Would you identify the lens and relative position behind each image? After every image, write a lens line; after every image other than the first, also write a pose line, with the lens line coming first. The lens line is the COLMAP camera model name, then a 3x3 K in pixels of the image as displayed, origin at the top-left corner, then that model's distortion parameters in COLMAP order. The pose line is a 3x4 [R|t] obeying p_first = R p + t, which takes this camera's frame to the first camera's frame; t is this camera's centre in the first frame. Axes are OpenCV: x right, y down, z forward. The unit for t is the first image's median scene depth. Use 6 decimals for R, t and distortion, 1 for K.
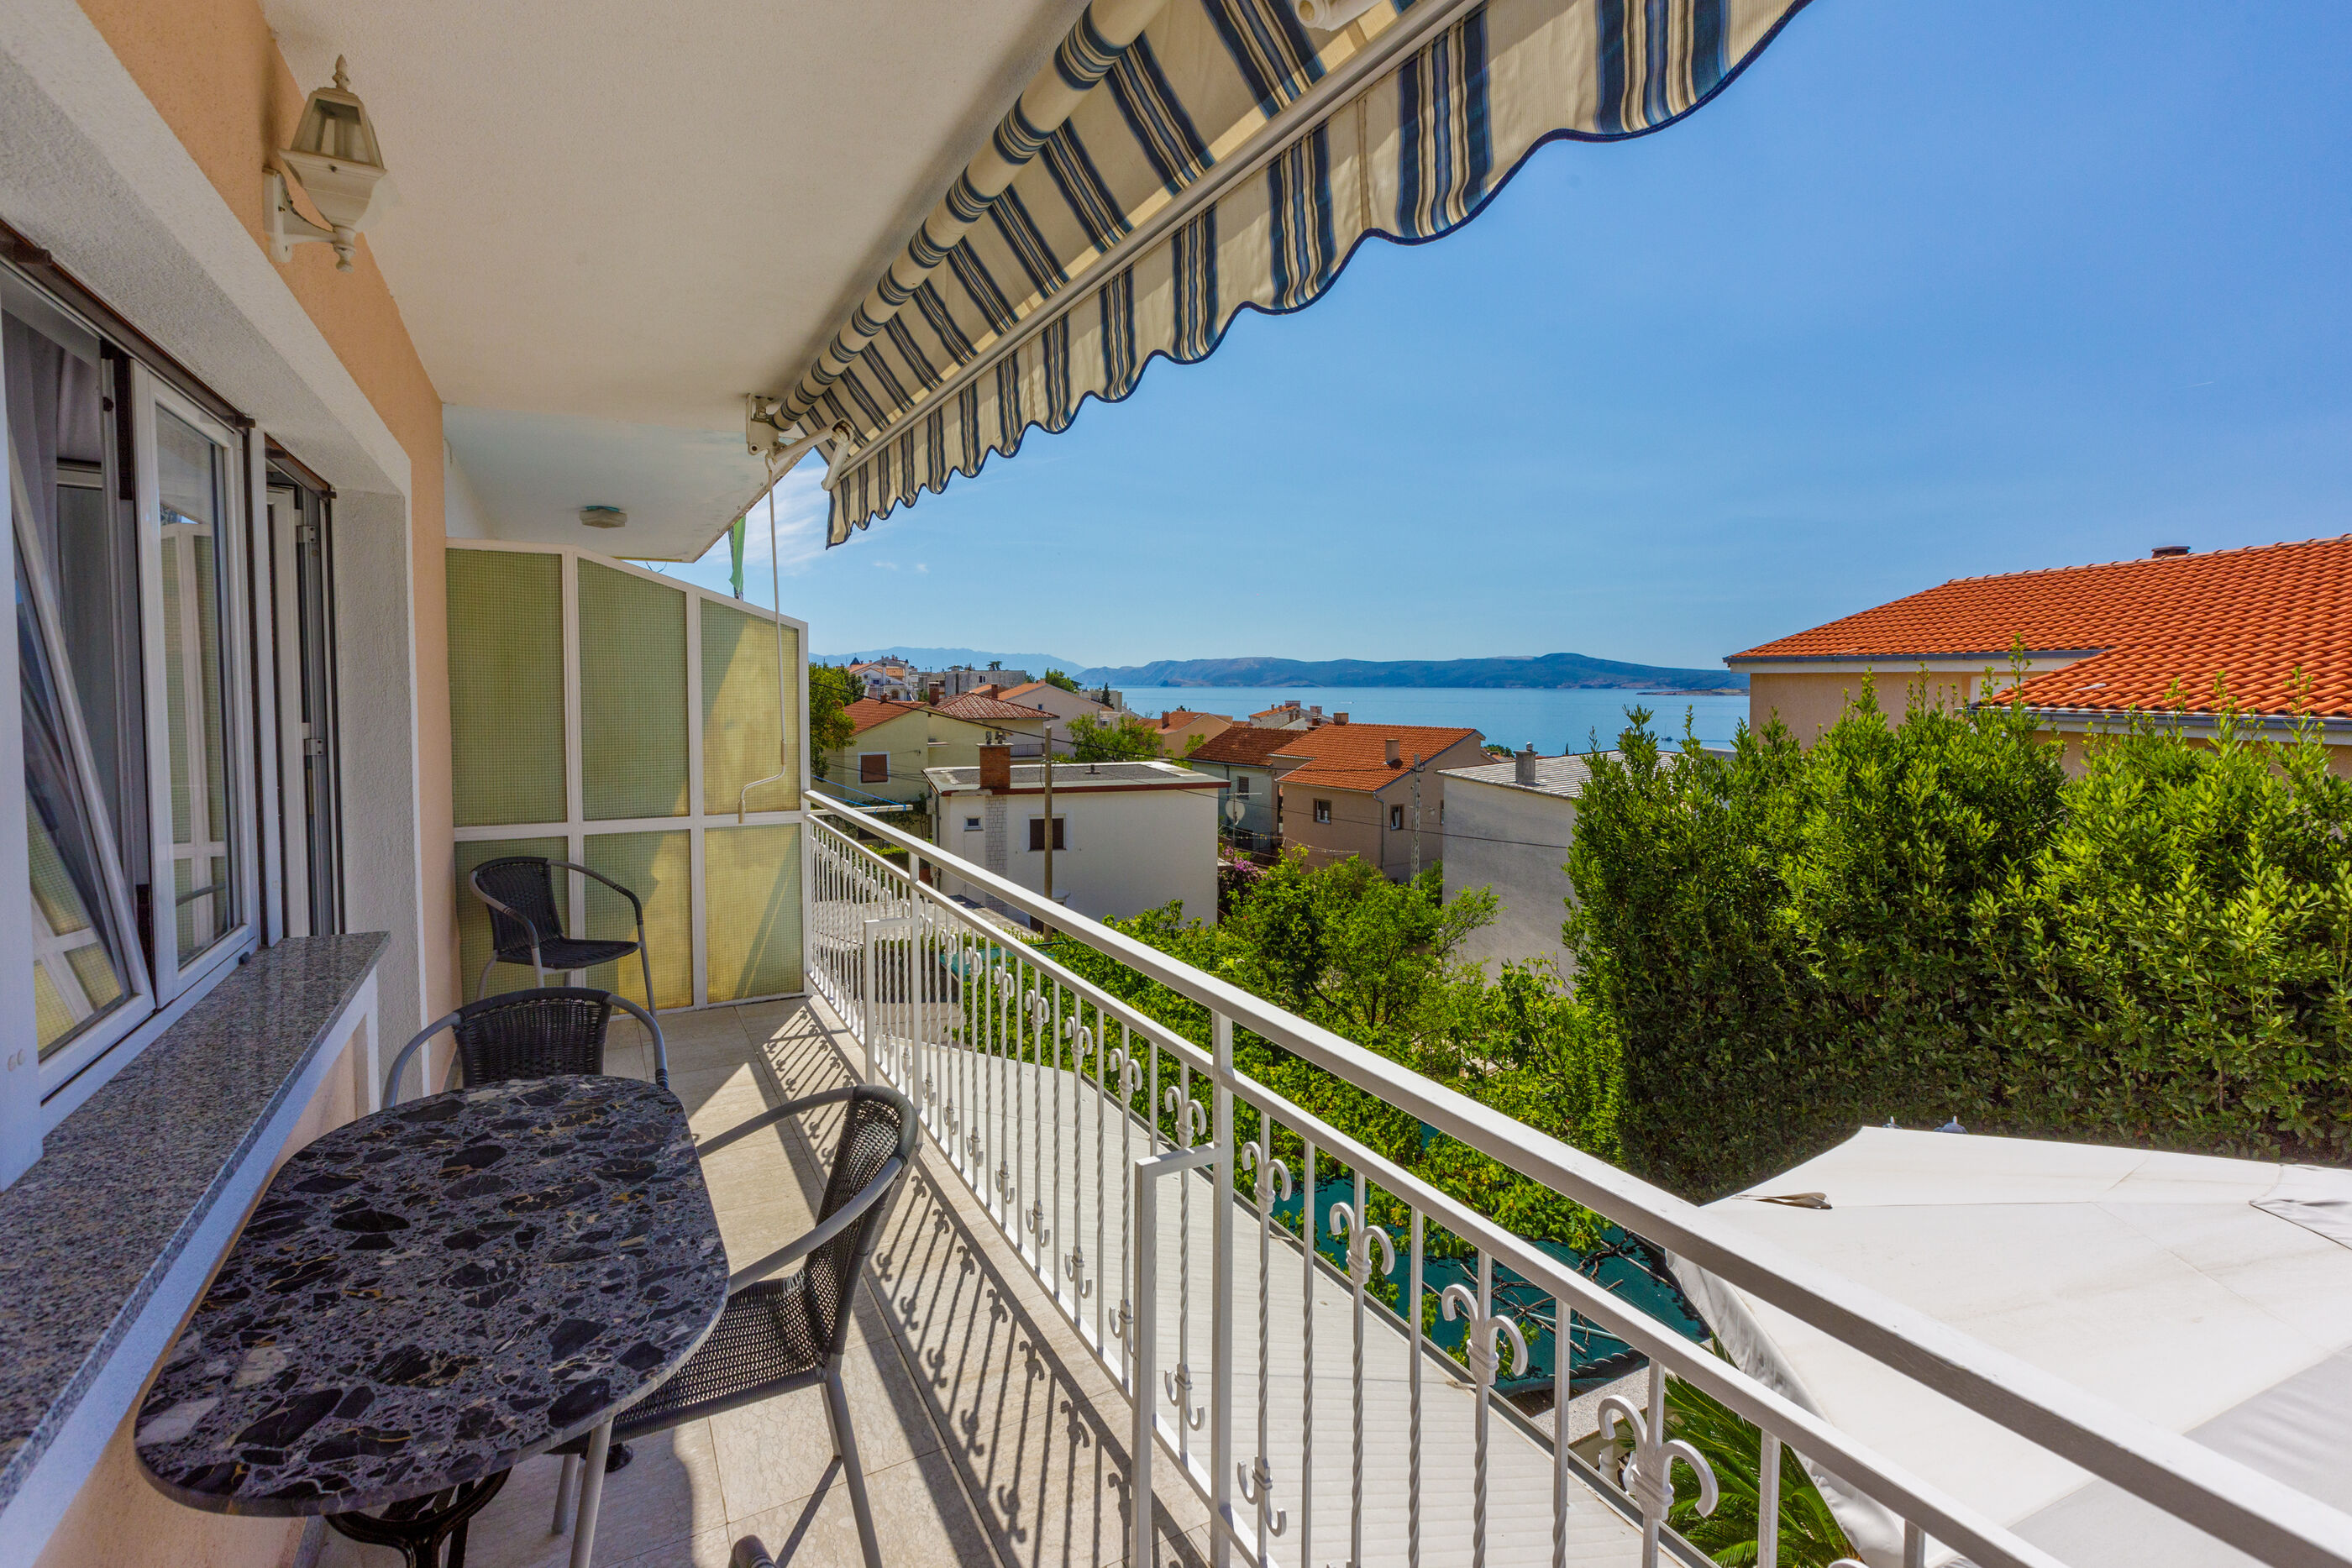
lens RADIAL K [[1066.5, 0, 1170.9], [0, 1066.5, 714.4], [0, 0, 1]] dist [0.001126, 0.000206]
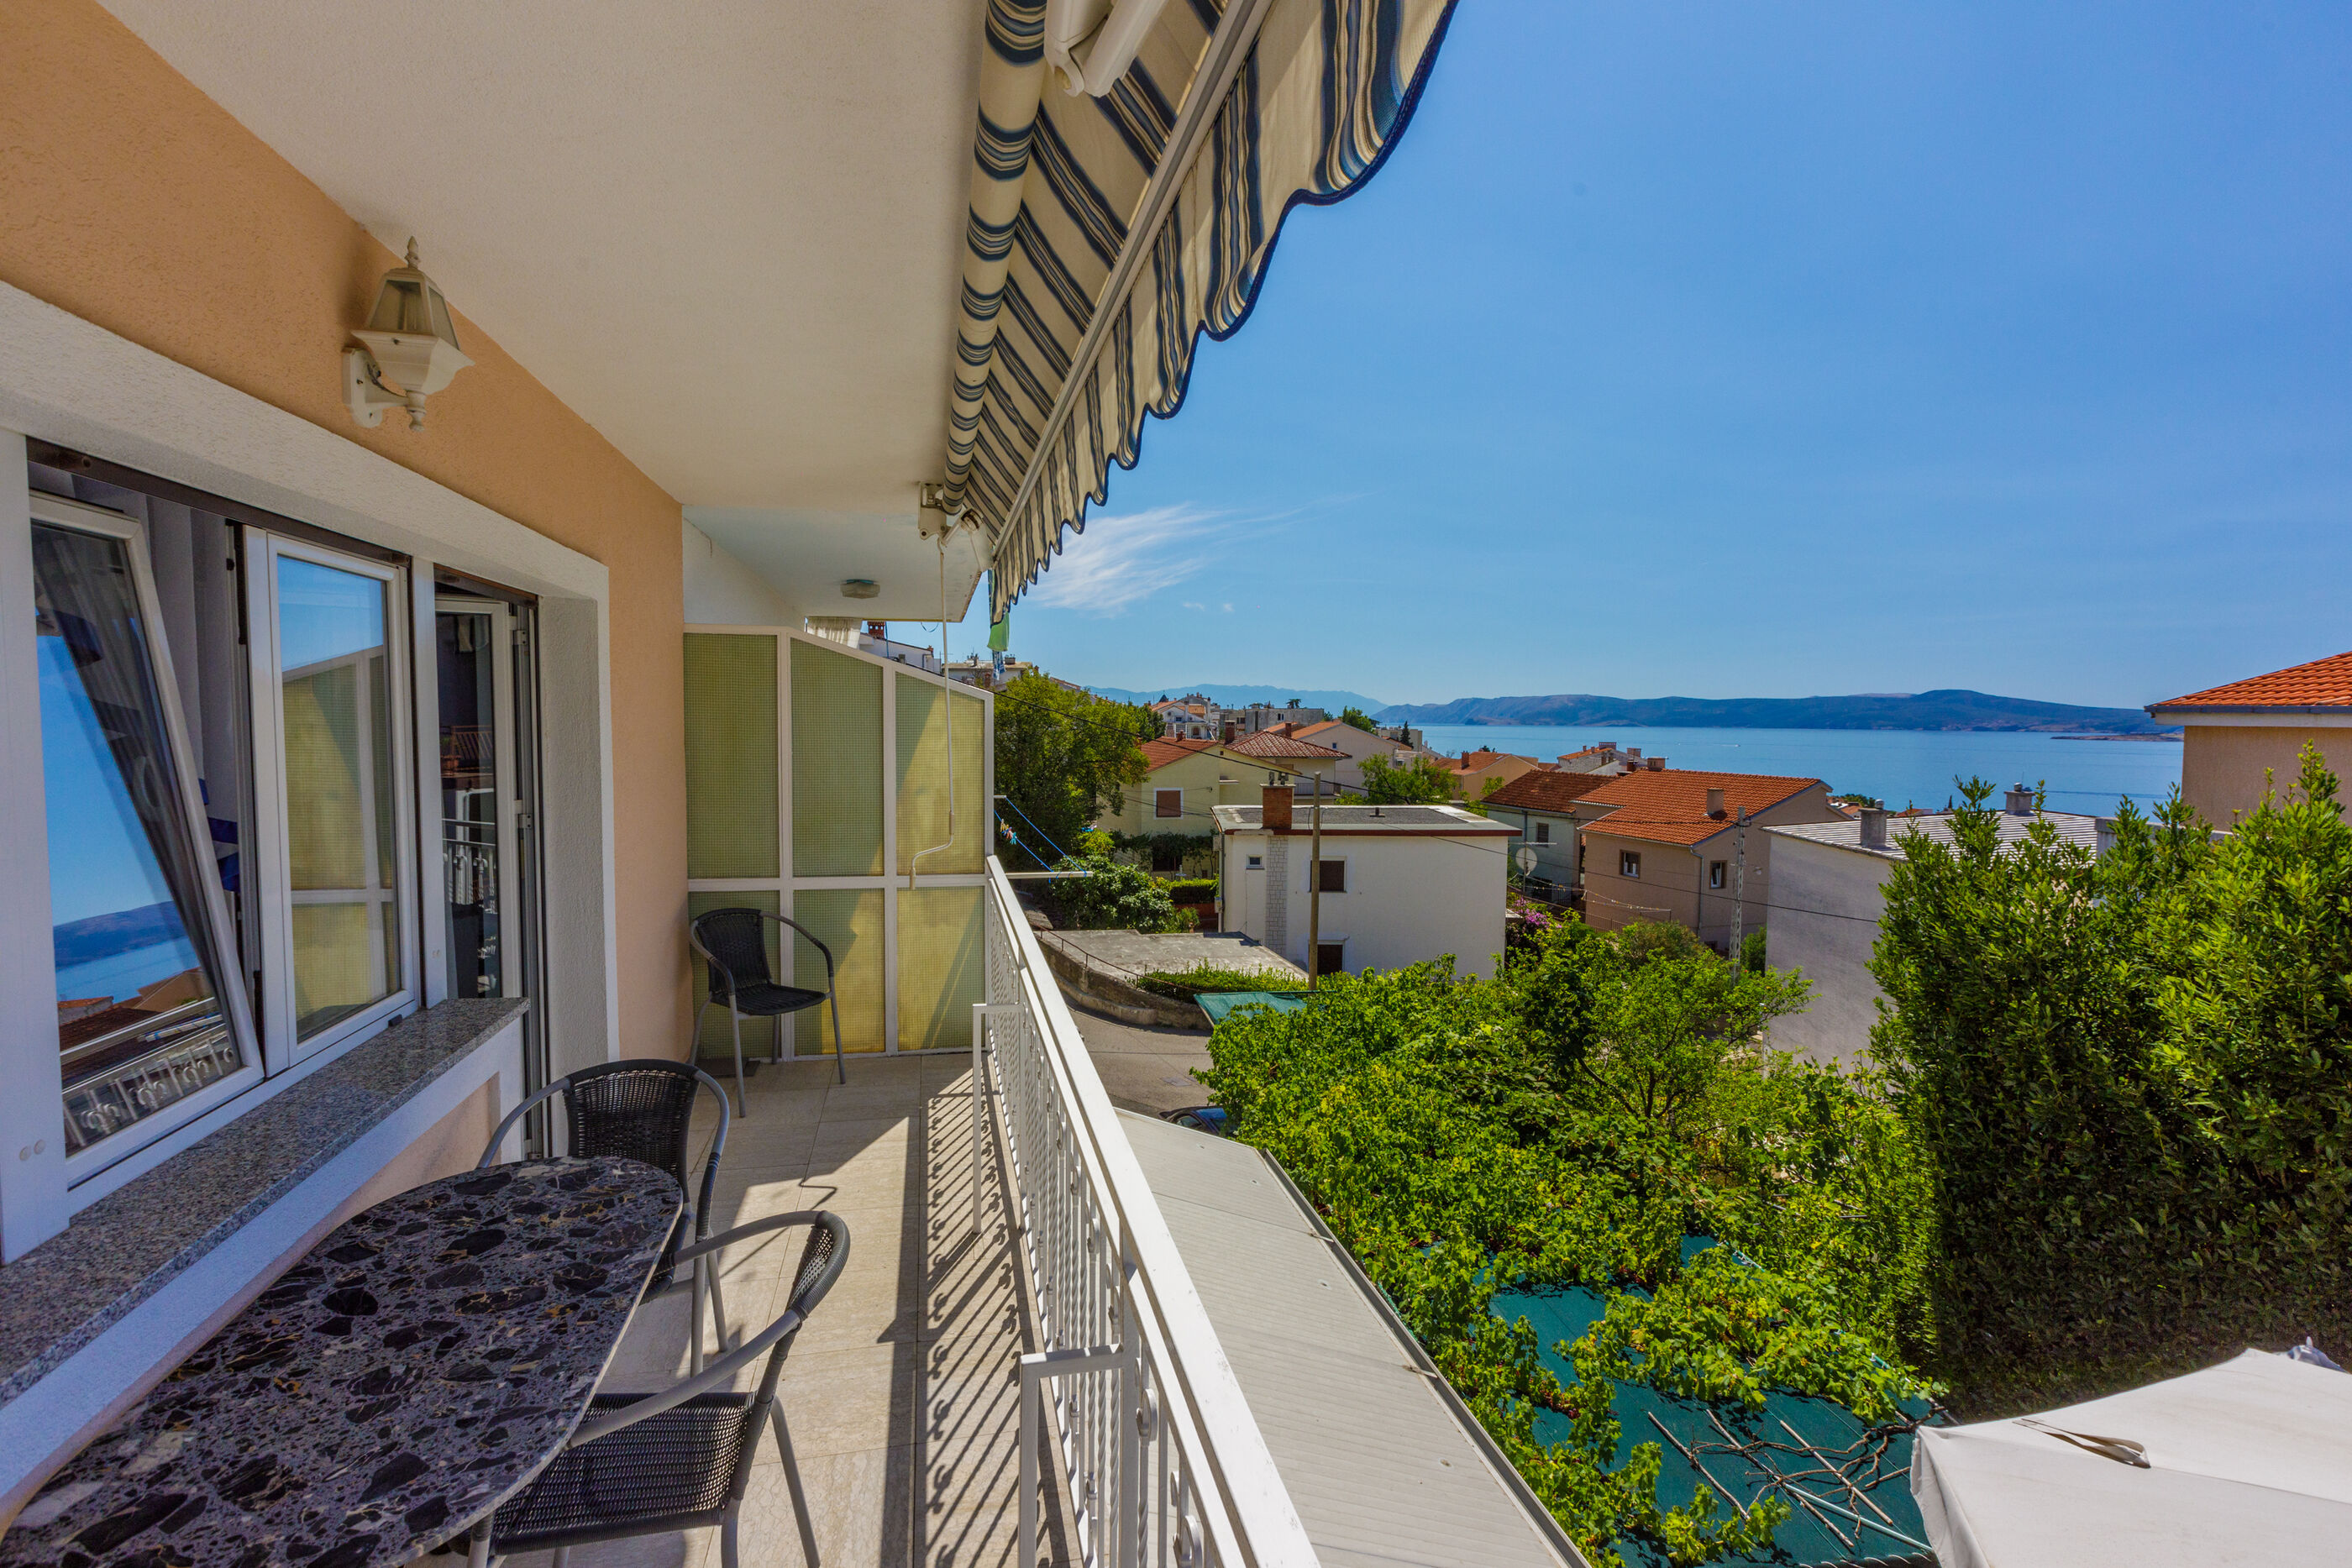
lens RADIAL K [[1053.2, 0, 1167.6], [0, 1053.2, 764.7], [0, 0, 1]] dist [0.007153, -0.003902]
pose [[0.959271, 0.018706, -0.281867, 0.080014], [-0.014912, 0.999767, 0.015598, -0.025058], [0.282093, -0.010760, 0.959327, 0.041668]]
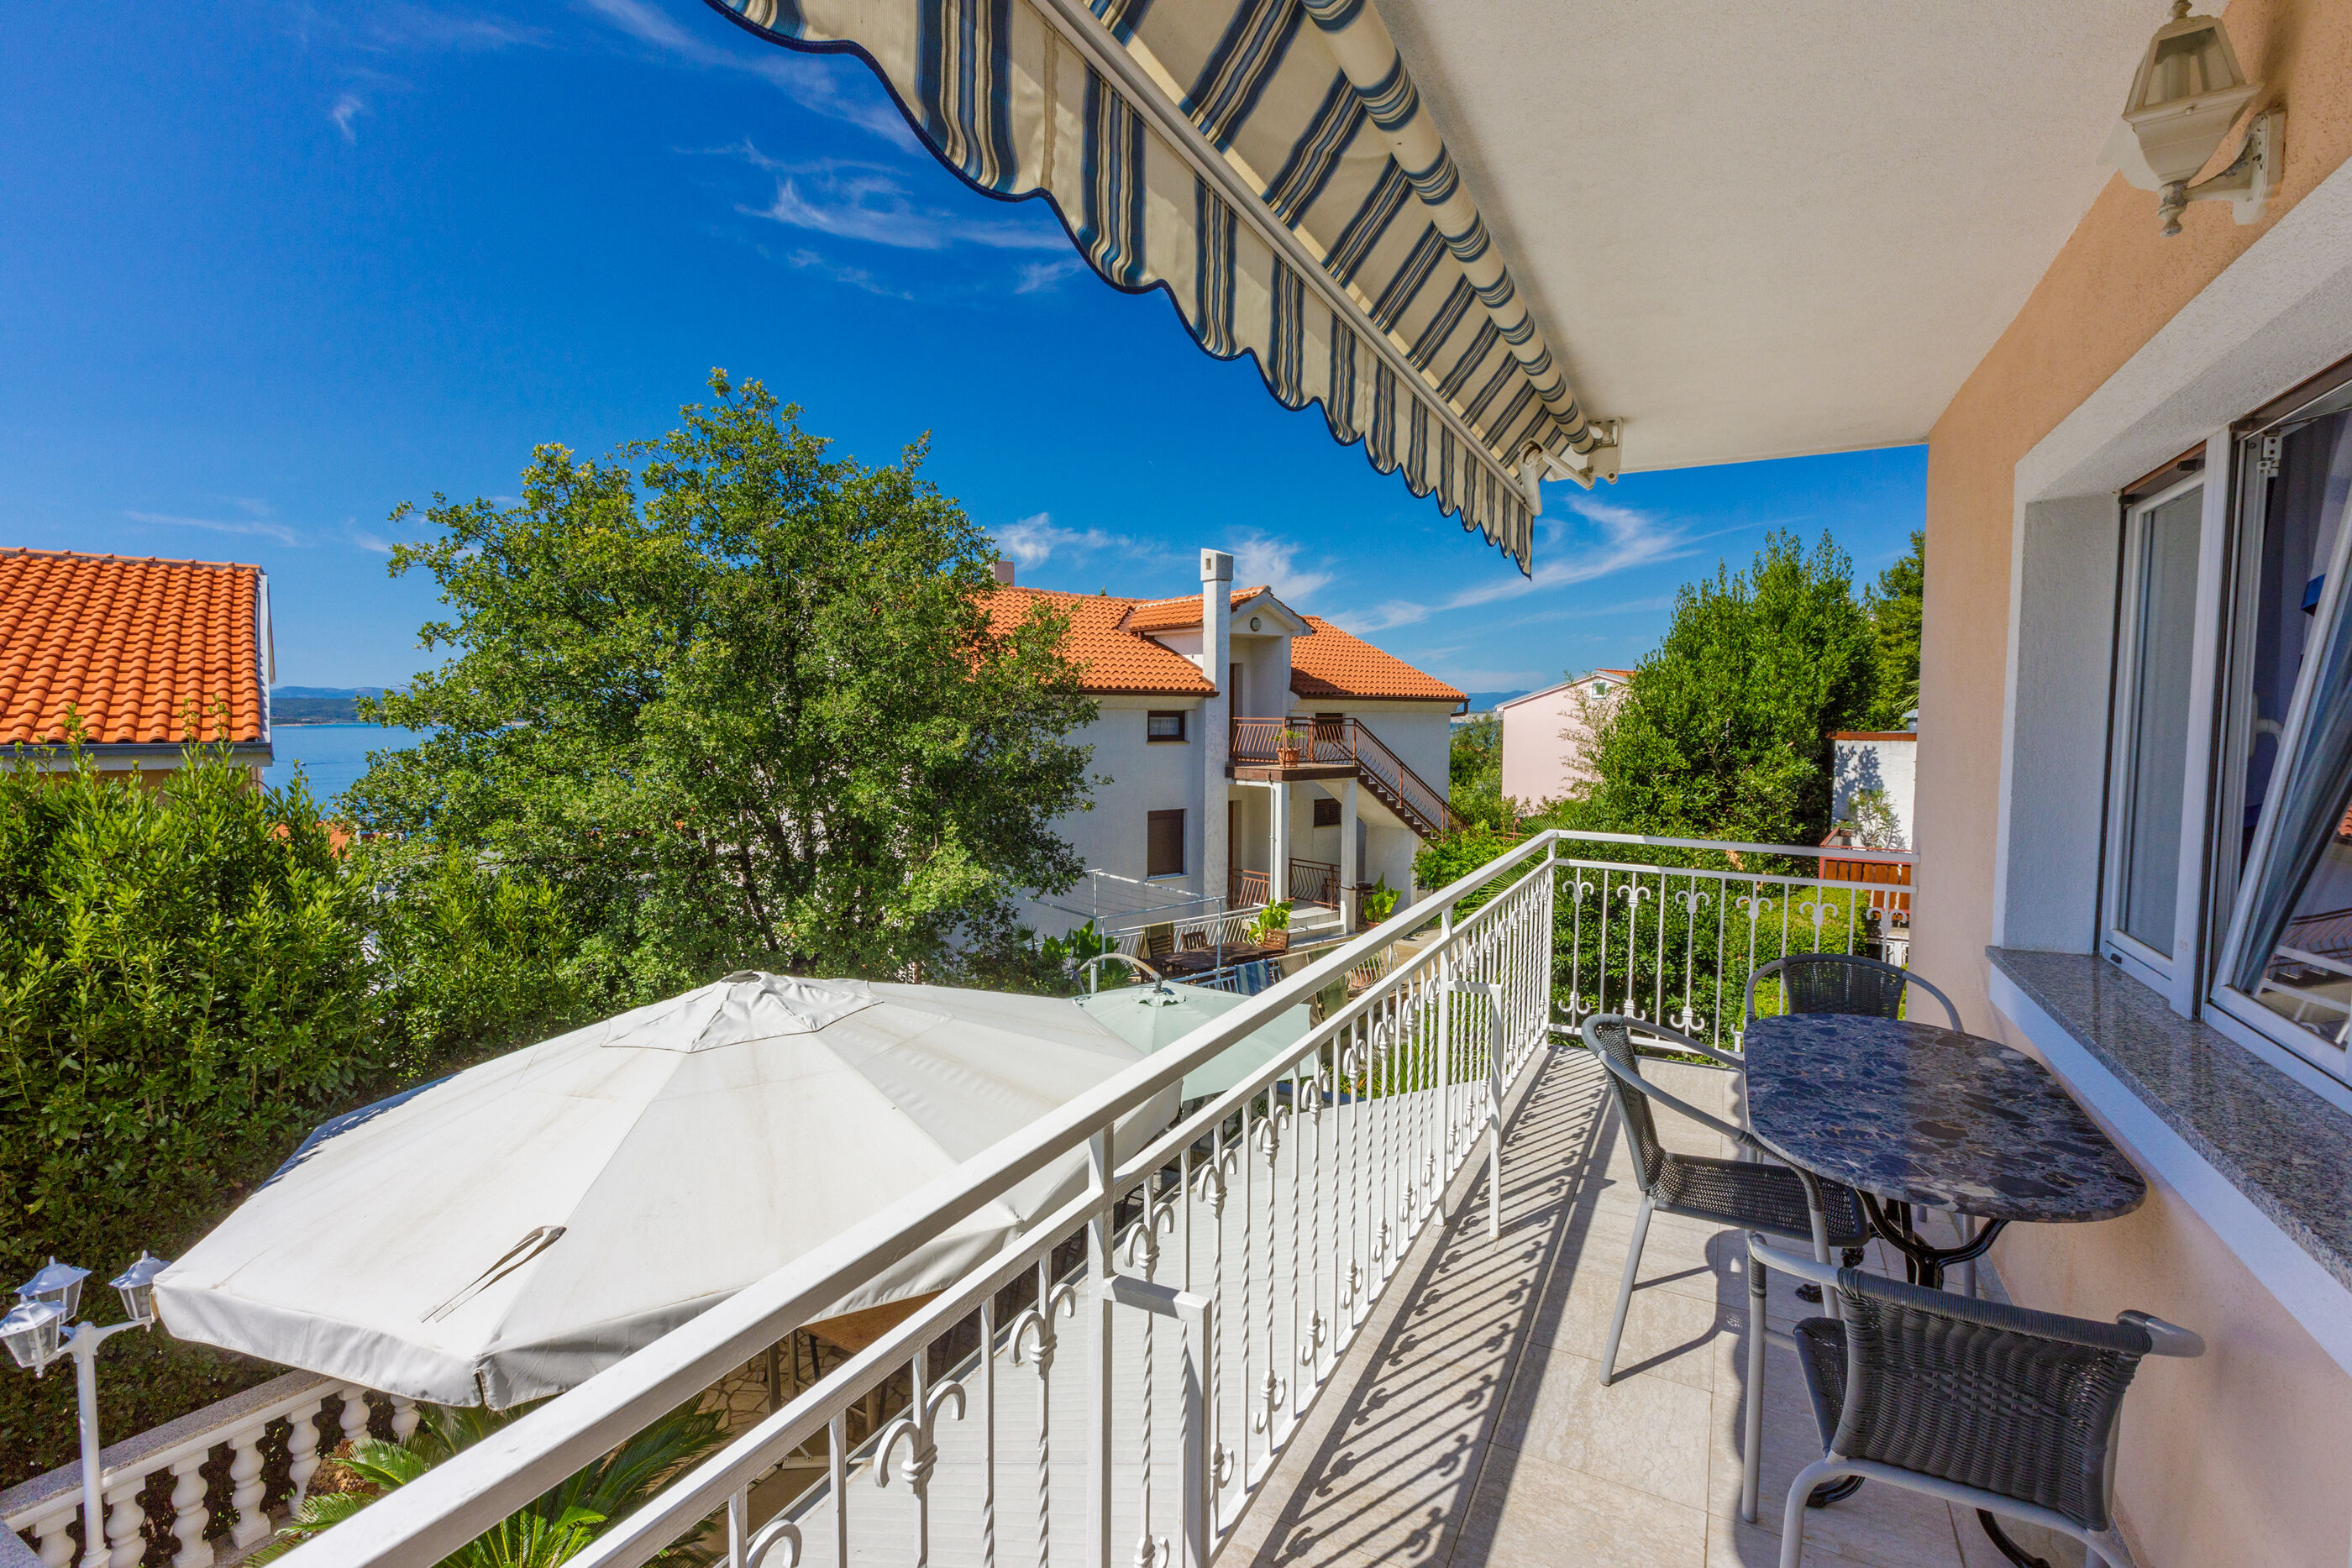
lens RADIAL K [[1057.9, 0, 1172.3], [0, 1057.9, 767.4], [0, 0, 1]] dist [-0.000551, 0.000151]
pose [[-0.541093, -0.049765, 0.839489, -0.283867], [0.020688, 0.997158, 0.072445, -0.018270], [-0.840708, 0.056567, -0.538525, 0.568728]]
